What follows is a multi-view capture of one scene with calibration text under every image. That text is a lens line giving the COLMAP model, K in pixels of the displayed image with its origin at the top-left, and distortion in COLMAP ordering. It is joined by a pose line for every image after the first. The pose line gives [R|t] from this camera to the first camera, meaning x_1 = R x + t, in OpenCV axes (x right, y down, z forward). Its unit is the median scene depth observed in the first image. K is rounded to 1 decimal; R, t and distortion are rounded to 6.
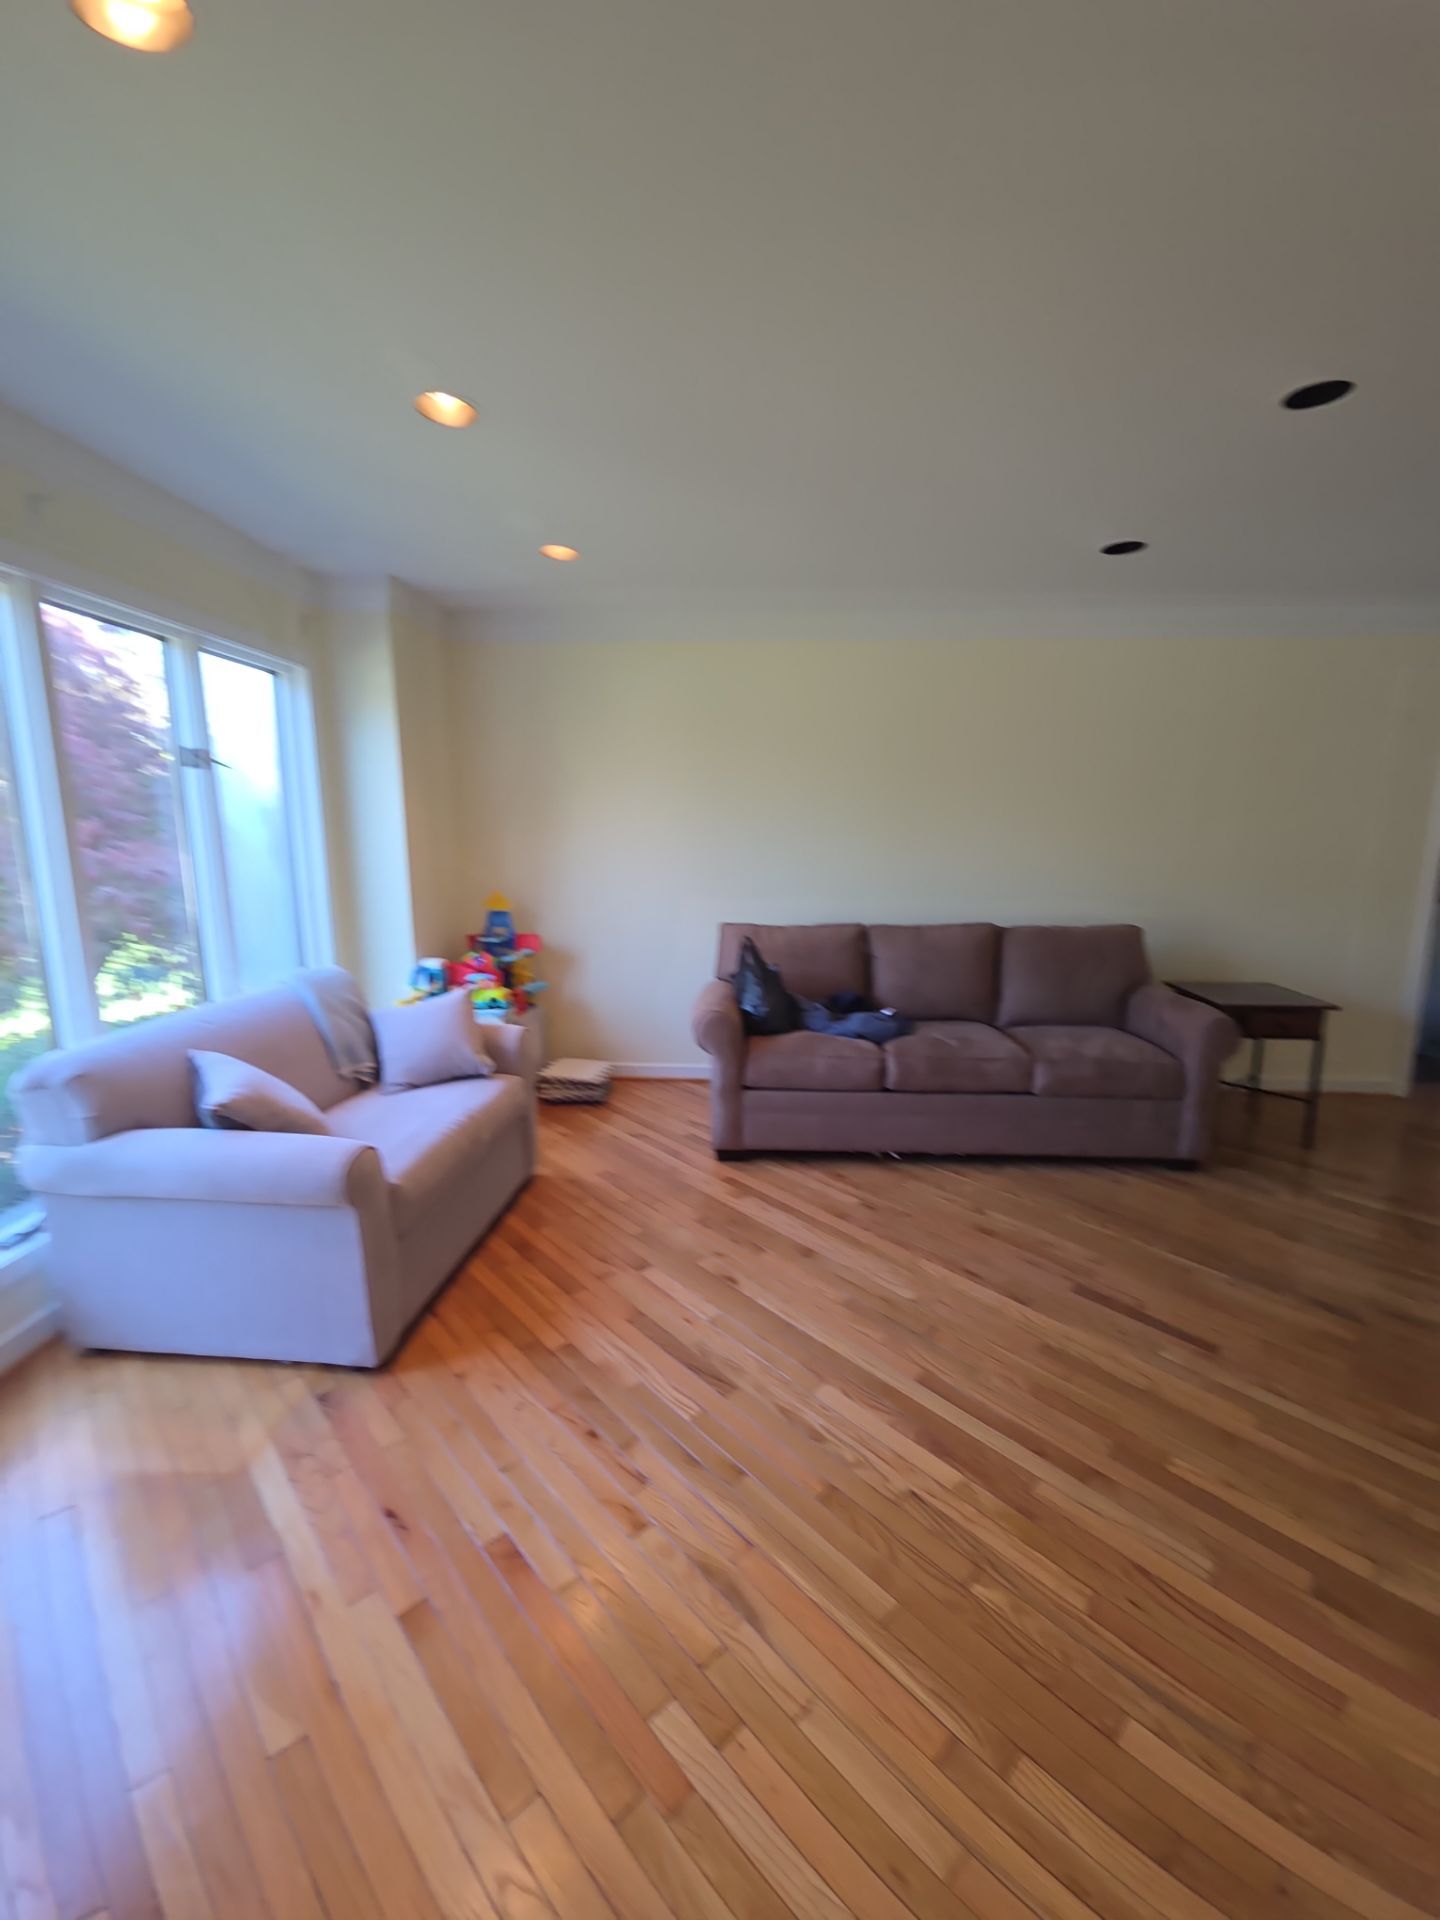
lens RADIAL K [[768.1, 0, 732.8], [0, 768.1, 970.1], [0, 0, 1]] dist [0.032507, -0.022437]
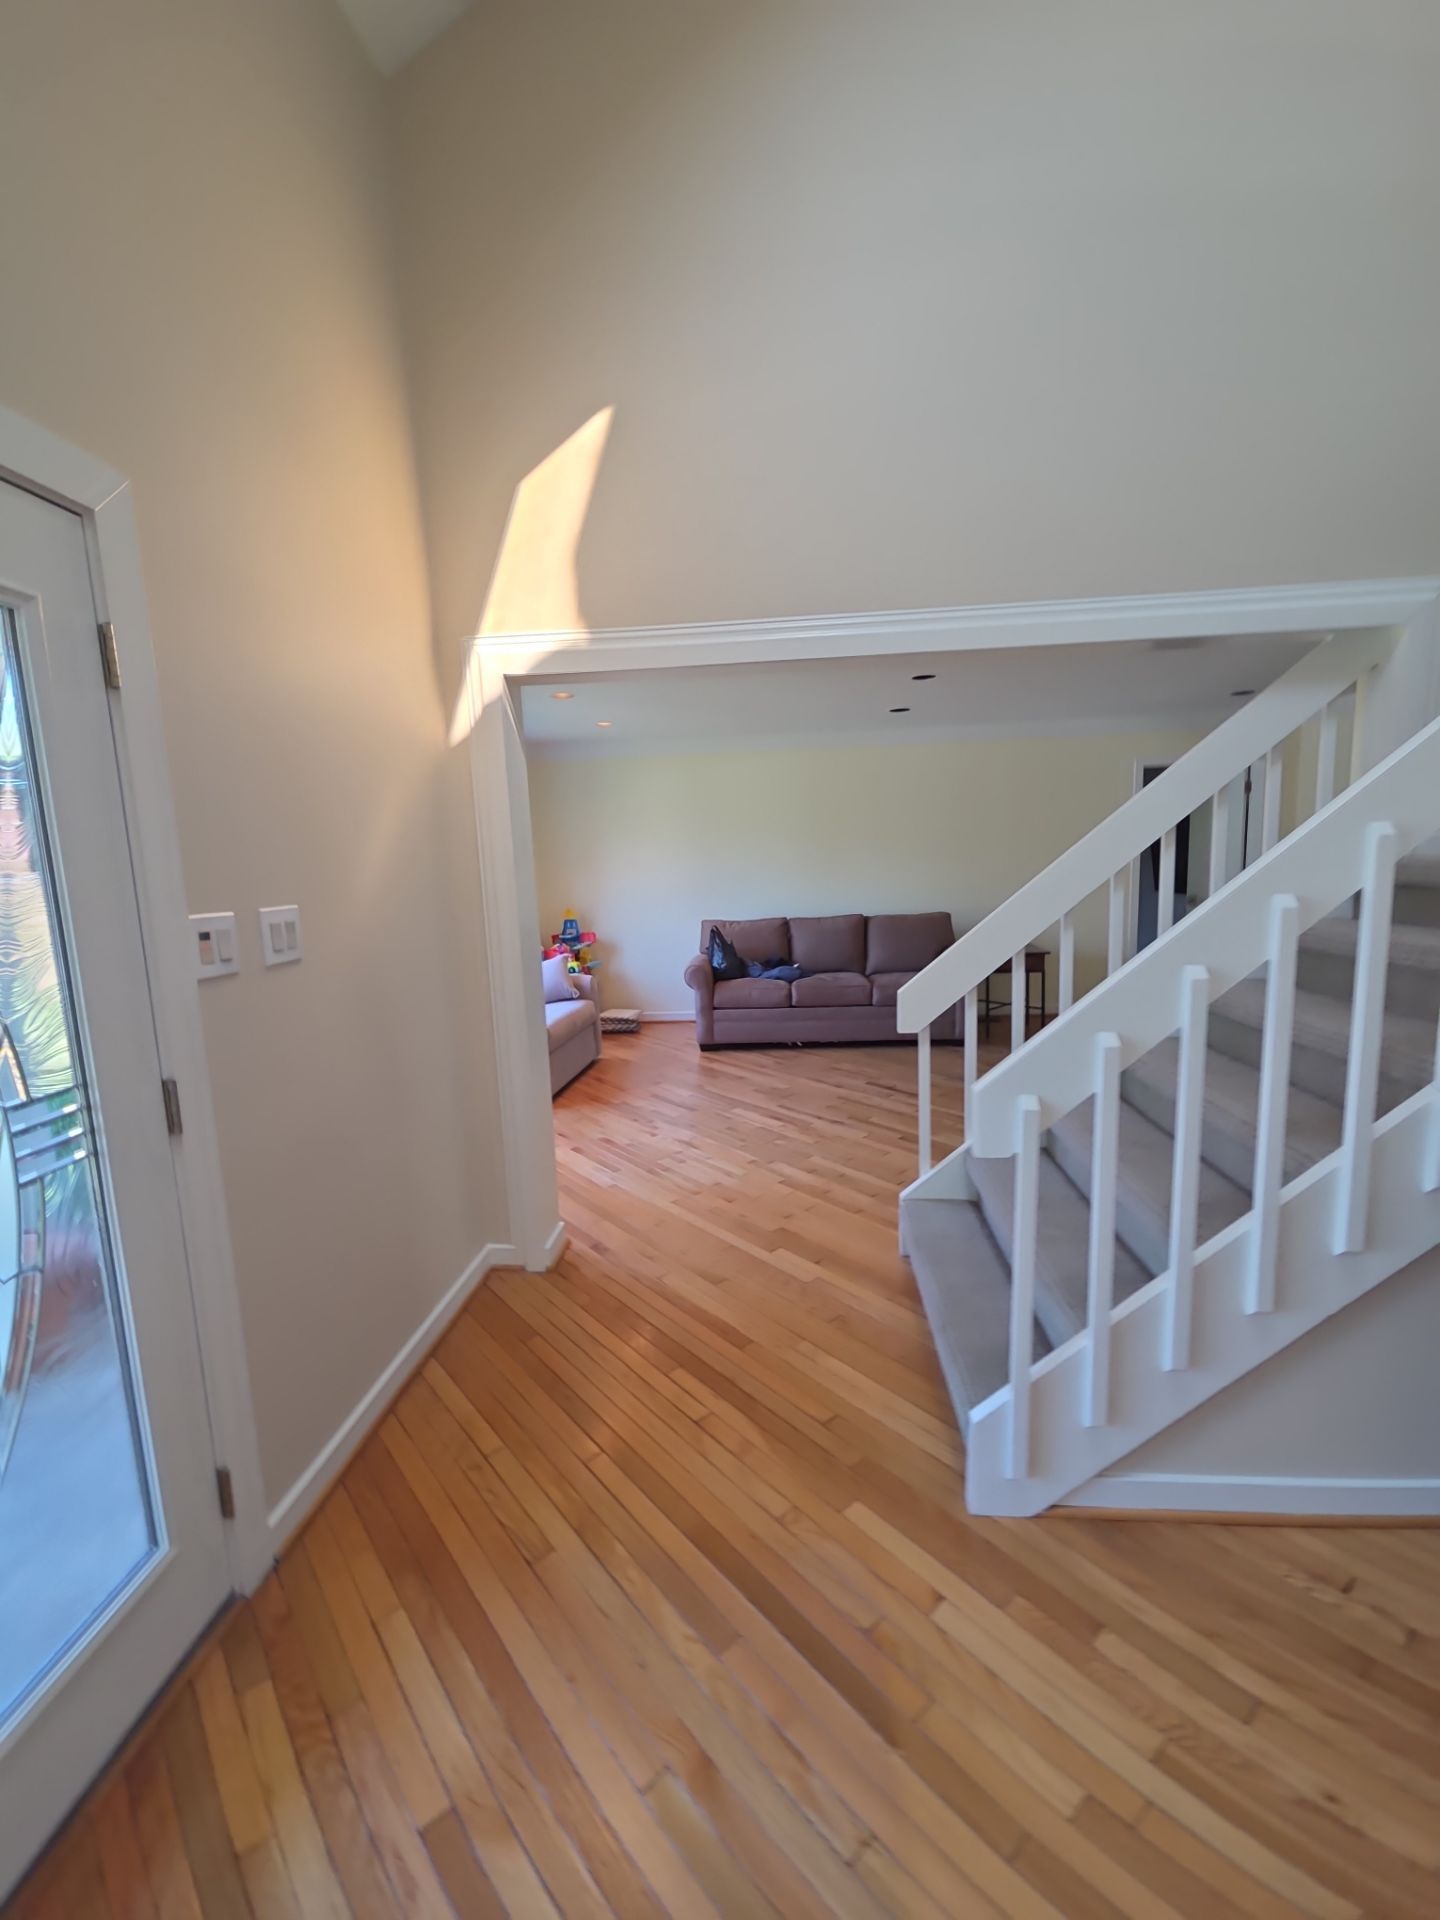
lens RADIAL K [[768.1, 0, 732.8], [0, 768.1, 970.1], [0, 0, 1]] dist [0.032507, -0.022437]
pose [[0.998760, -0.032969, -0.037312, 0.126942], [0.031575, 0.998804, -0.037342, 0.130115], [0.038498, 0.036118, 0.998606, -0.783111]]
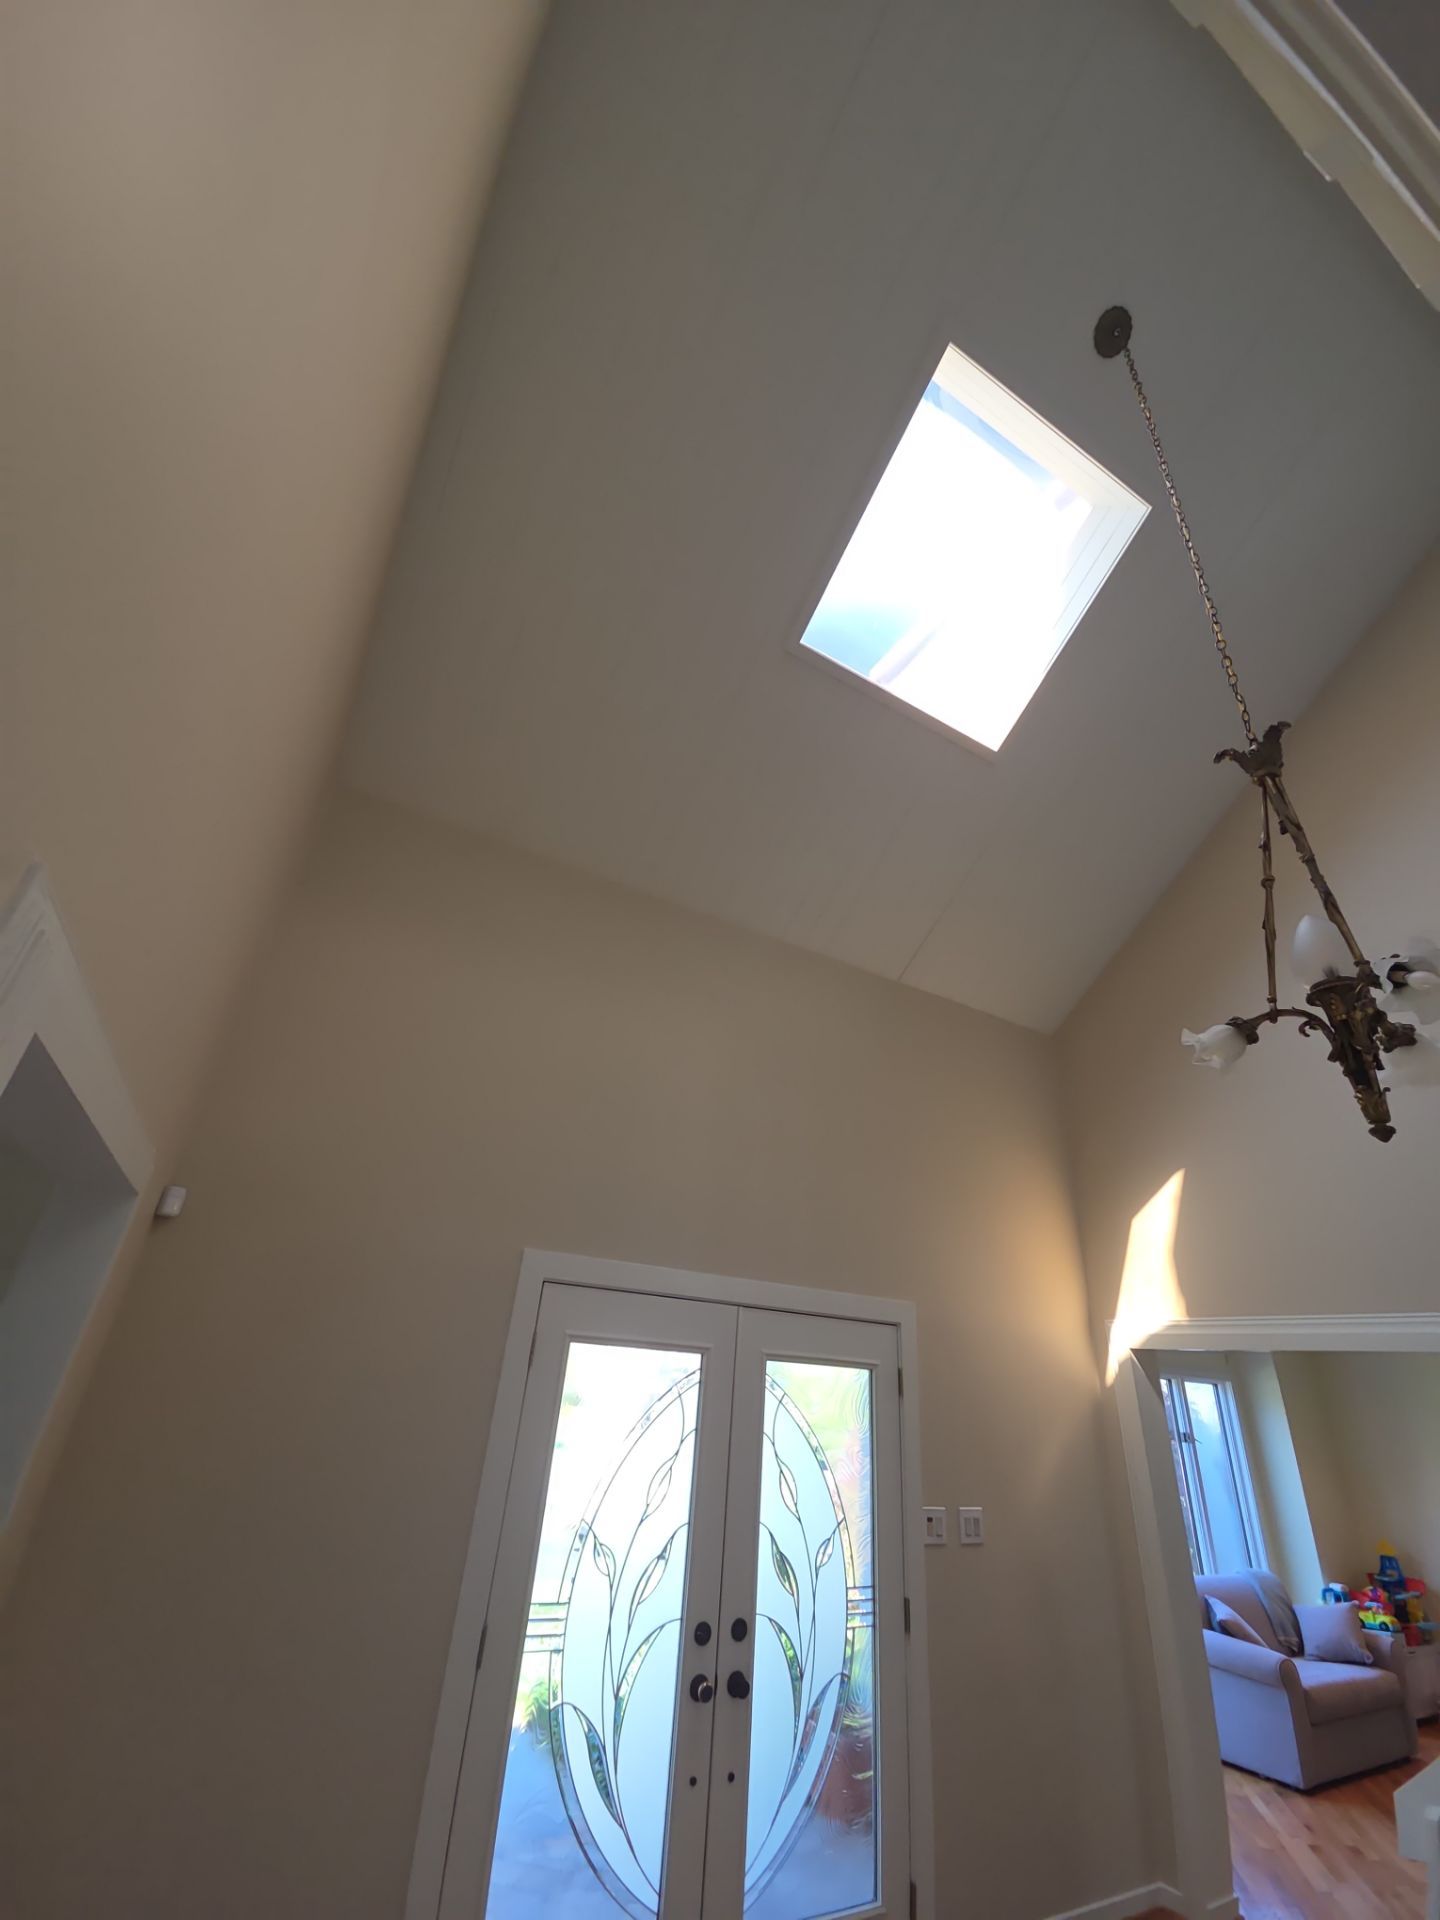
lens RADIAL K [[768.1, 0, 732.8], [0, 768.1, 970.1], [0, 0, 1]] dist [0.032507, -0.022437]
pose [[0.527686, -0.376705, -0.761342, 0.675020], [-0.215875, 0.807388, -0.549111, 0.114244], [0.821551, 0.454113, 0.344726, -1.192068]]
